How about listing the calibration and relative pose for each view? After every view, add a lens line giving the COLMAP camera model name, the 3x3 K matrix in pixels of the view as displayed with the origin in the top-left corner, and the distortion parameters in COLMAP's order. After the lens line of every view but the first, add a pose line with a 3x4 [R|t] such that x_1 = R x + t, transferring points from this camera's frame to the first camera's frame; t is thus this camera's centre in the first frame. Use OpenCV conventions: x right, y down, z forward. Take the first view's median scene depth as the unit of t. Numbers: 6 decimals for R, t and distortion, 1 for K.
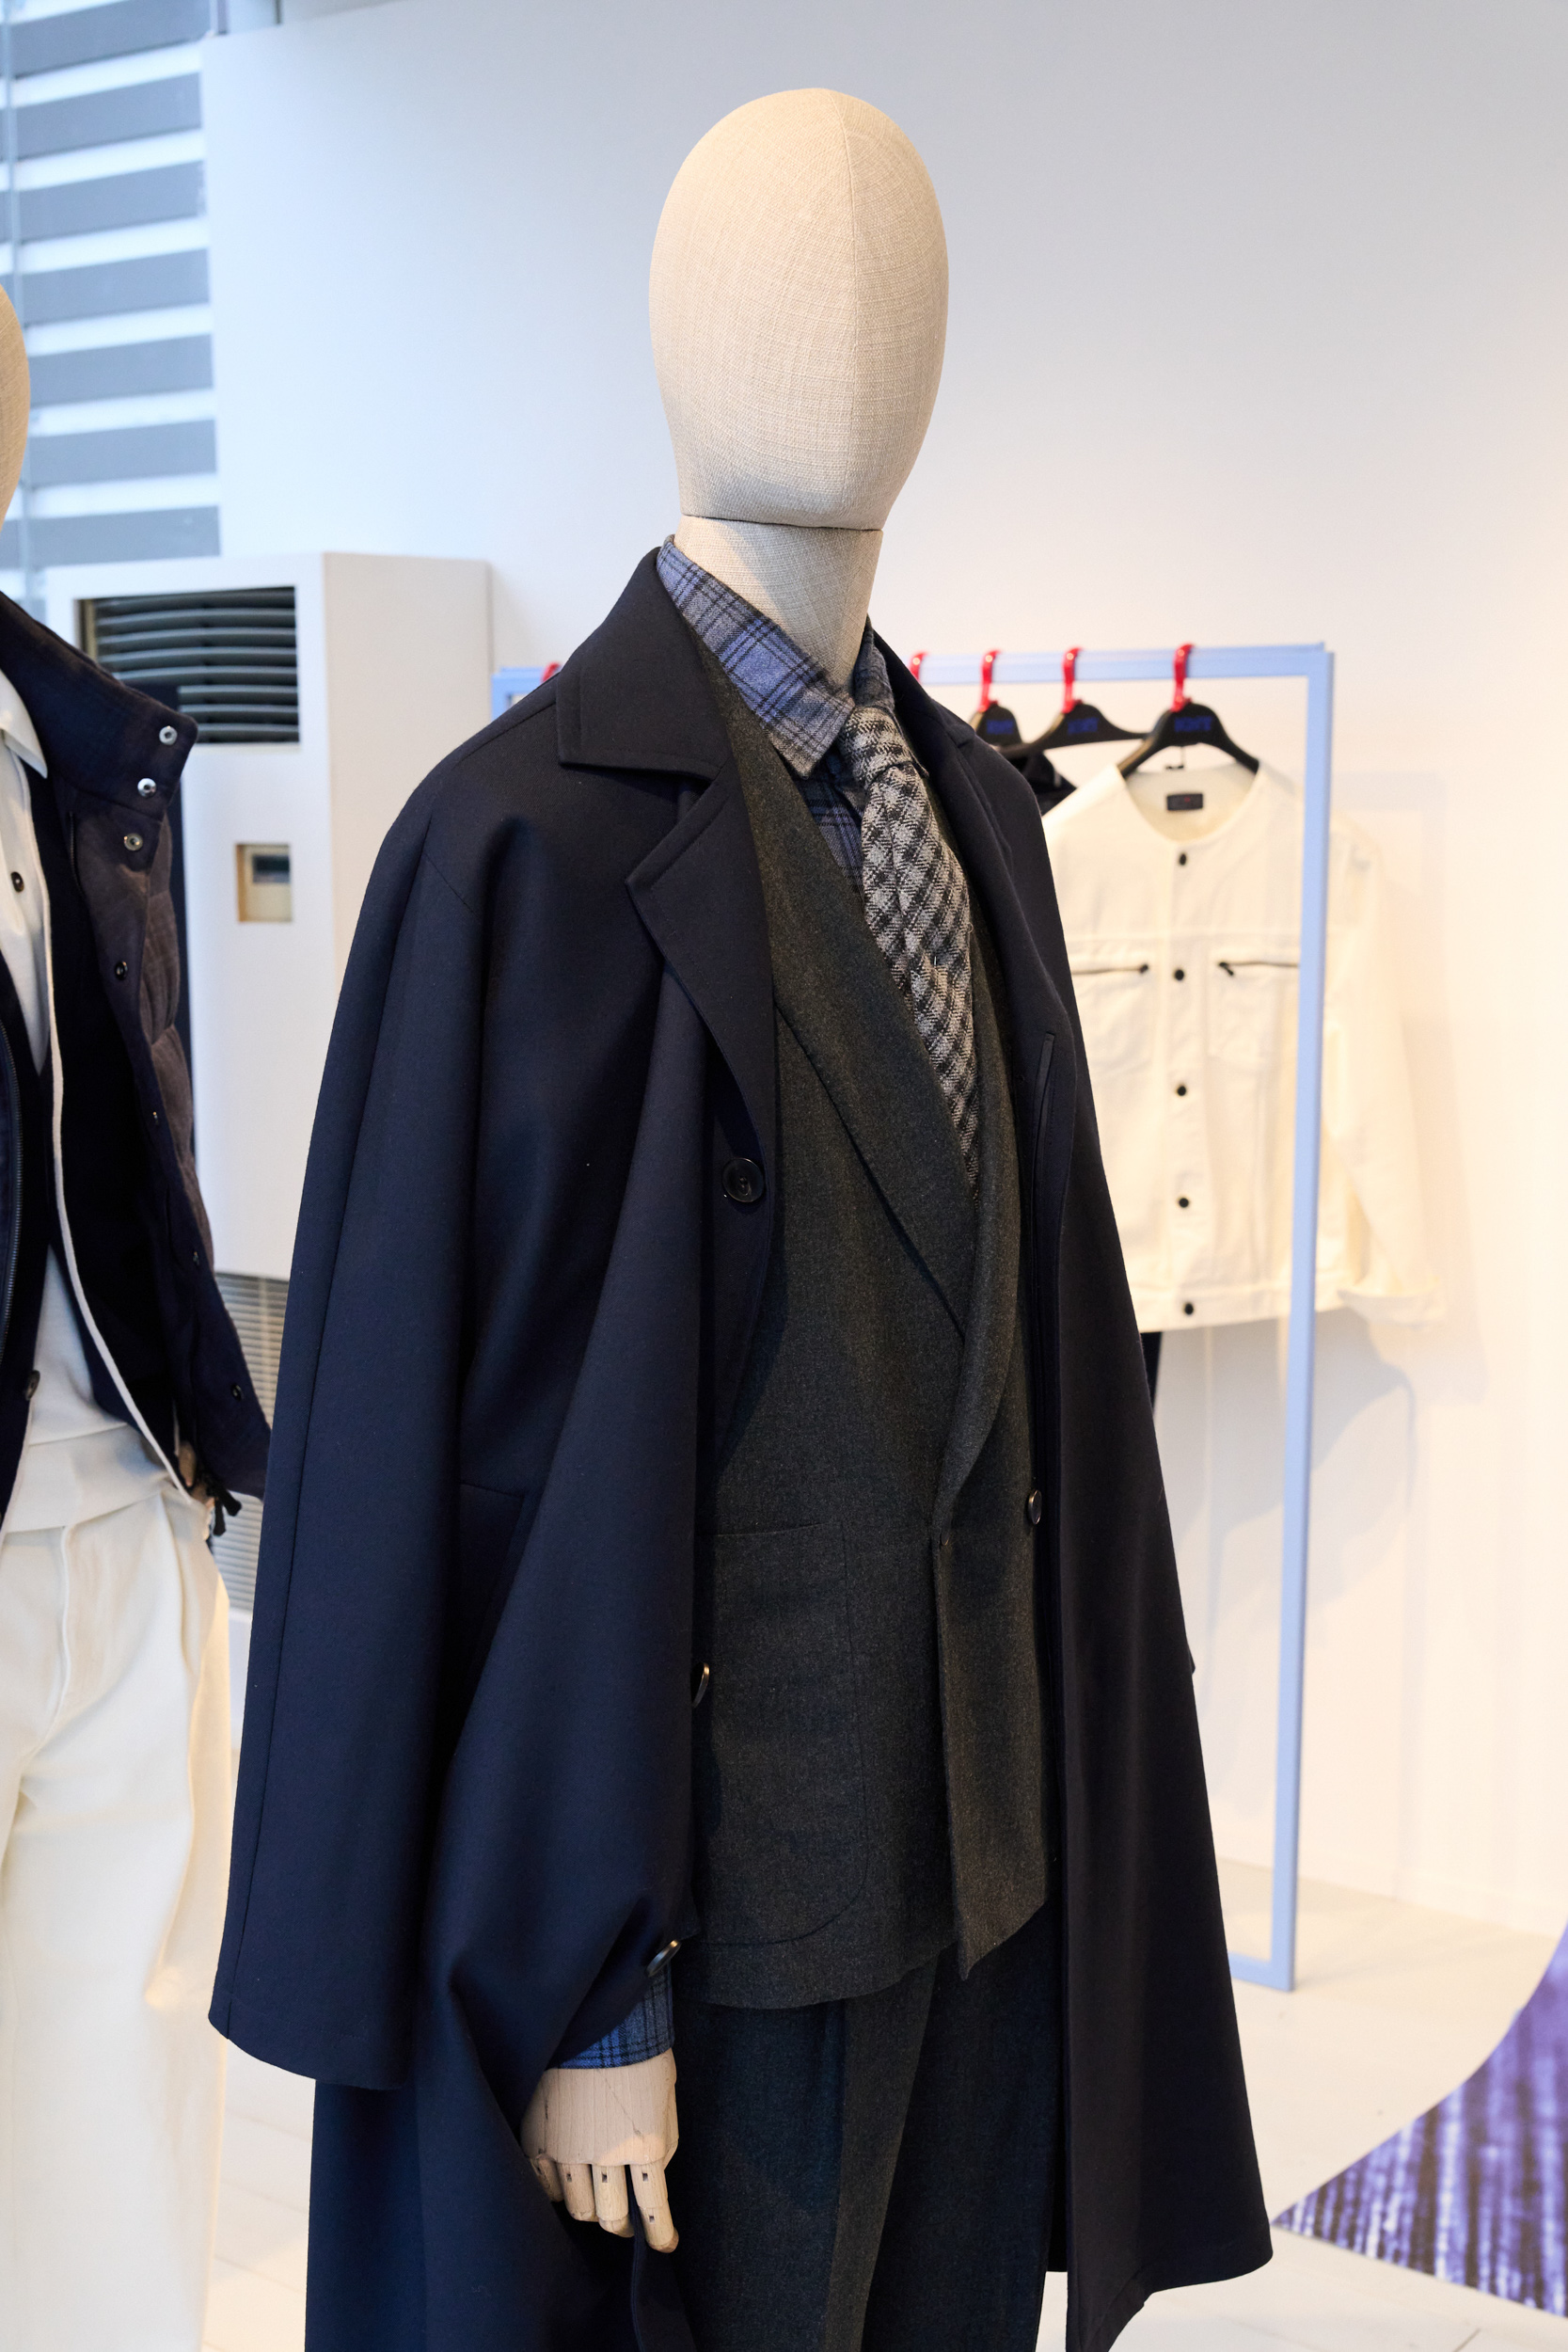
lens RADIAL K [[3212.9, 0, 739.7], [0, 3212.9, 1277.9], [0, 0, 1]] dist [0.010819, -0.046240]
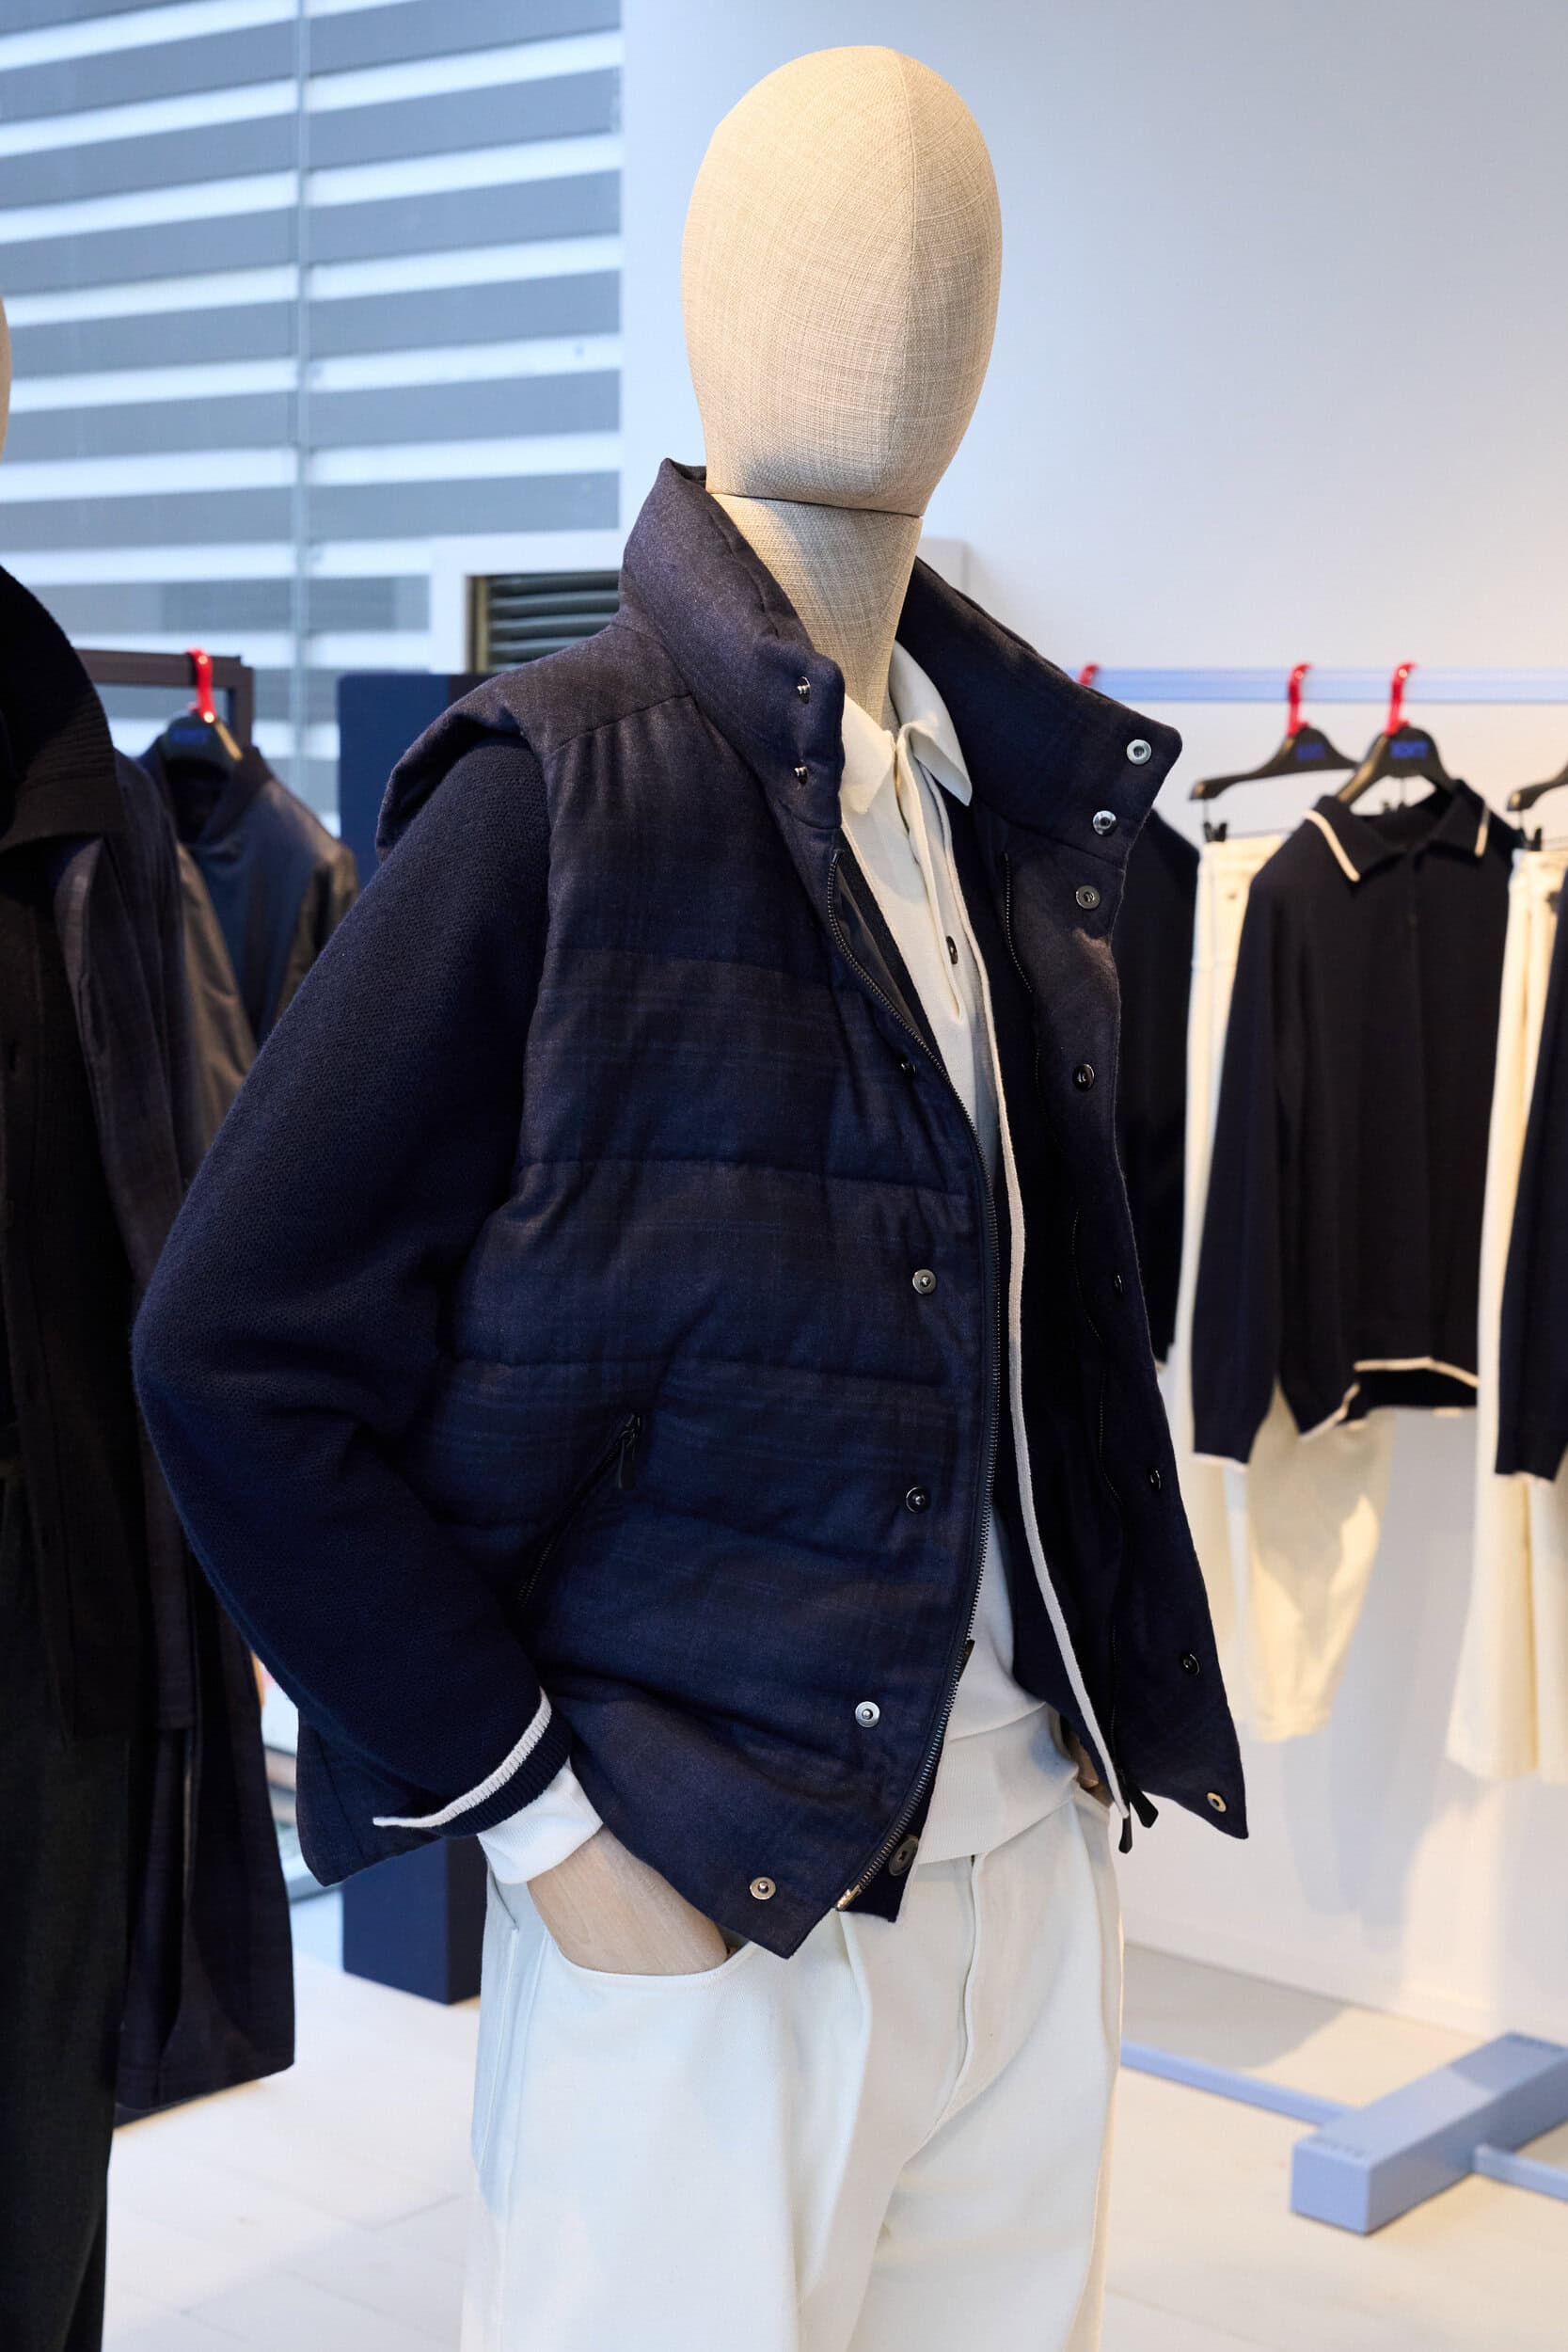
lens RADIAL K [[3455.3, 0, 722.2], [0, 3455.3, 1235.5], [0, 0, 1]] dist [-0.012820, 0.028303]
pose [[0.999290, 0.028649, -0.024449, -0.257950], [-0.029283, 0.999233, -0.025983, -0.038925], [0.023686, 0.026680, 0.999363, 0.235844]]
